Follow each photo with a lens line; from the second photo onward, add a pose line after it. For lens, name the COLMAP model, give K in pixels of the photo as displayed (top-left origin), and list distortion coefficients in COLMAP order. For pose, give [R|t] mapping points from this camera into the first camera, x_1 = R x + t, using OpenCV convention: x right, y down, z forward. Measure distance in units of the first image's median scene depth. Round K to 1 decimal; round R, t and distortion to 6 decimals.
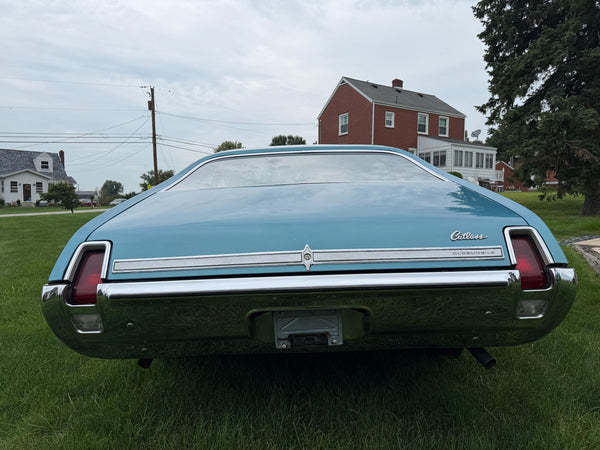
lens RADIAL K [[423.2, 0, 299.7], [0, 423.2, 227.4], [0, 0, 1]] dist [0.023017, -0.034680]
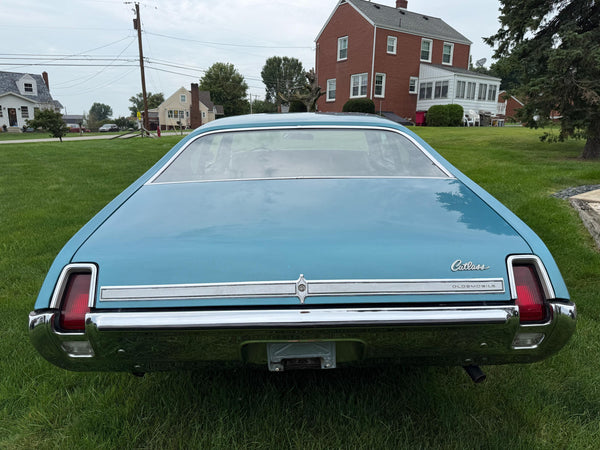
lens RADIAL K [[425.4, 0, 297.2], [0, 425.4, 228.0], [0, 0, 1]] dist [-0.000193, -0.006845]
pose [[0.999877, 0.012918, 0.008902, -0.002679], [-0.014226, 0.985787, 0.167398, -0.215671], [-0.006613, -0.167504, 0.985849, 0.066989]]
